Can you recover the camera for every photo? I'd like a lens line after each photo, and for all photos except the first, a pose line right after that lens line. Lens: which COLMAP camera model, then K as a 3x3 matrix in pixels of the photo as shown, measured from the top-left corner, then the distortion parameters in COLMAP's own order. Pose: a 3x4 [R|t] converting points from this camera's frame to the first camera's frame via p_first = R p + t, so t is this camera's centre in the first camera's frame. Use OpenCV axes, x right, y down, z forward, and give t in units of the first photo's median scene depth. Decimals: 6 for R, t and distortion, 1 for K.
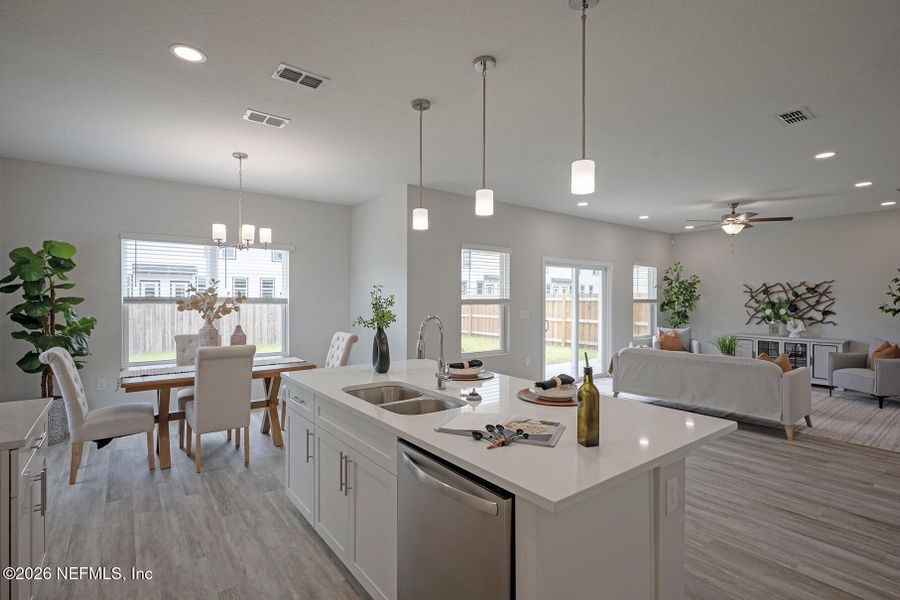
lens RADIAL K [[427.9, 0, 449.7], [0, 427.9, 298.2], [0, 0, 1]] dist [-0.002315, 0.001882]
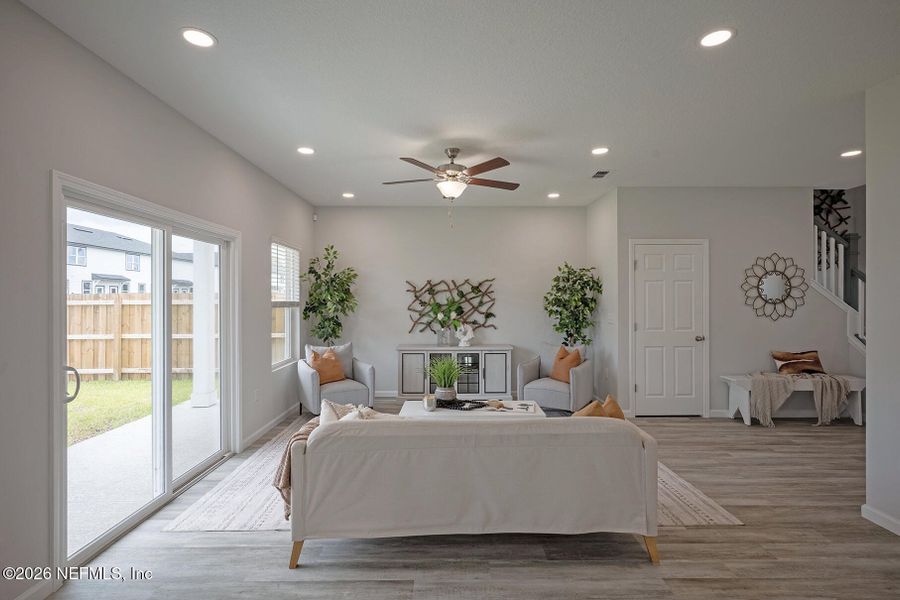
lens RADIAL K [[427.9, 0, 451.5], [0, 427.9, 299.7], [0, 0, 1]] dist [-0.002315, 0.001882]
pose [[0.596581, -0.005593, 0.802534, 0.125913], [0.005792, 0.999980, 0.002663, -0.000344], [-0.802532, 0.003060, 0.596601, 0.519416]]
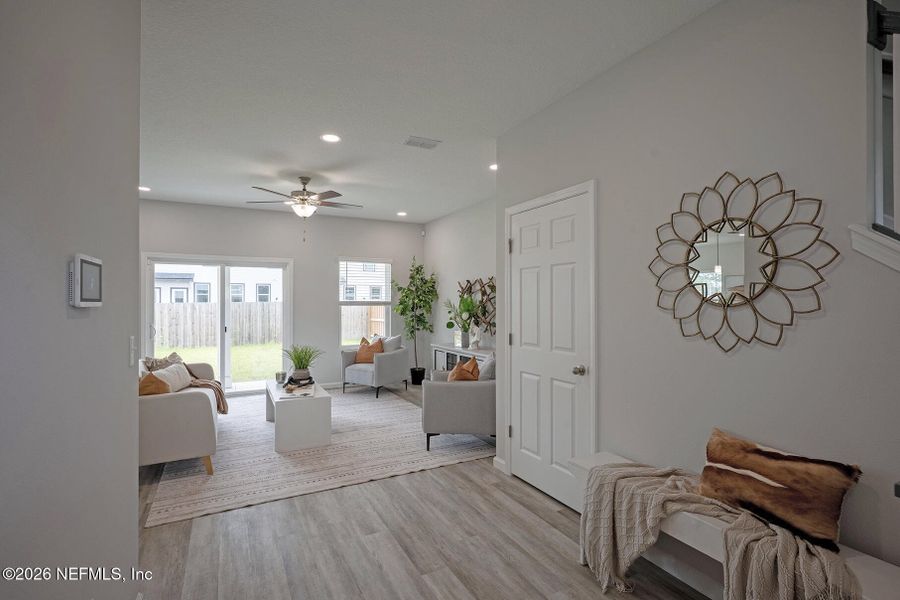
lens RADIAL K [[427.9, 0, 449.4], [0, 427.9, 299.1], [0, 0, 1]] dist [-0.002315, 0.001882]
pose [[0.986905, -0.006296, -0.161182, 0.879778], [0.004929, 0.999948, -0.008881, 0.008031], [0.161229, 0.007970, 0.986885, 0.223129]]
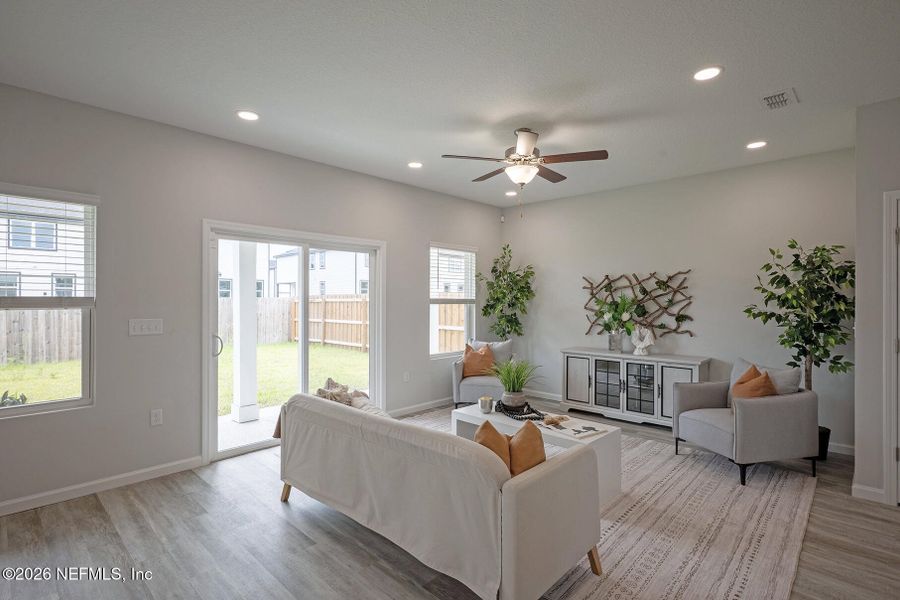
lens RADIAL K [[437.7, 0, 453.7], [0, 437.7, 299.5], [0, 0, 1]] dist [-0.000485, 0.002797]
pose [[0.986088, -0.001127, 0.166223, 0.396166], [0.001303, 0.999999, -0.000950, 0.005059], [-0.166222, 0.001154, 0.986088, 0.363205]]
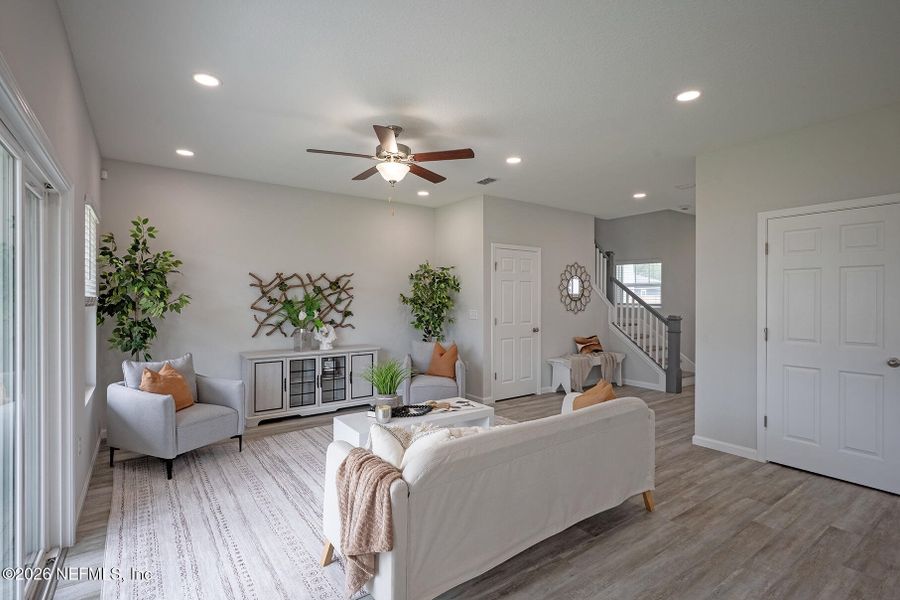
lens RADIAL K [[427.9, 0, 449.3], [0, 427.9, 301.3], [0, 0, 1]] dist [-0.002315, 0.001882]
pose [[0.025489, -0.011209, 0.999612, 0.078381], [-0.000881, 0.999936, 0.011235, 0.001635], [-0.999675, -0.001167, 0.025478, 0.761469]]
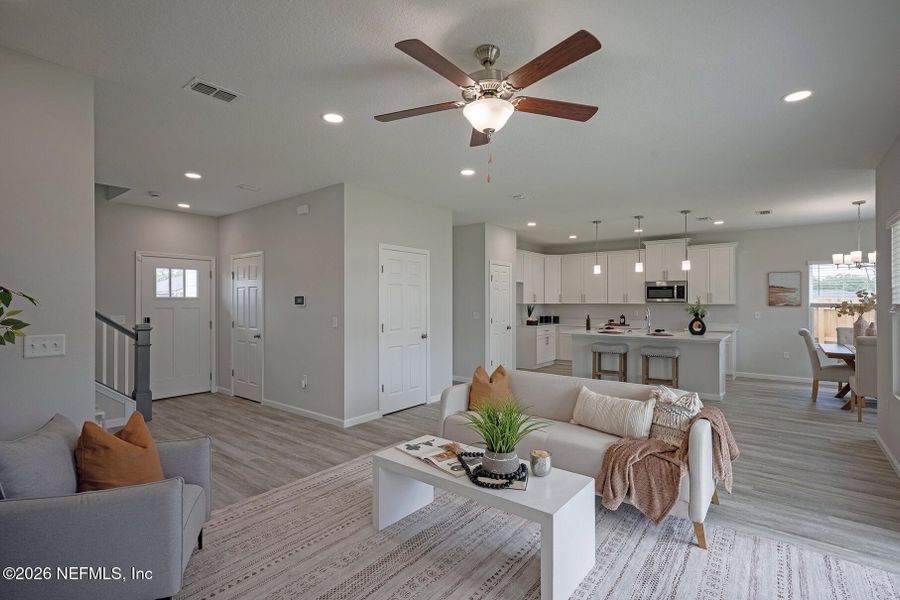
lens RADIAL K [[437.7, 0, 453.0], [0, 437.7, 297.5], [0, 0, 1]] dist [-0.000485, 0.002797]
pose [[-0.966310, -0.007933, -0.257257, 0.662472], [-0.006591, 0.999960, -0.006078, 0.000044], [0.257295, -0.004177, -0.966324, 1.141981]]
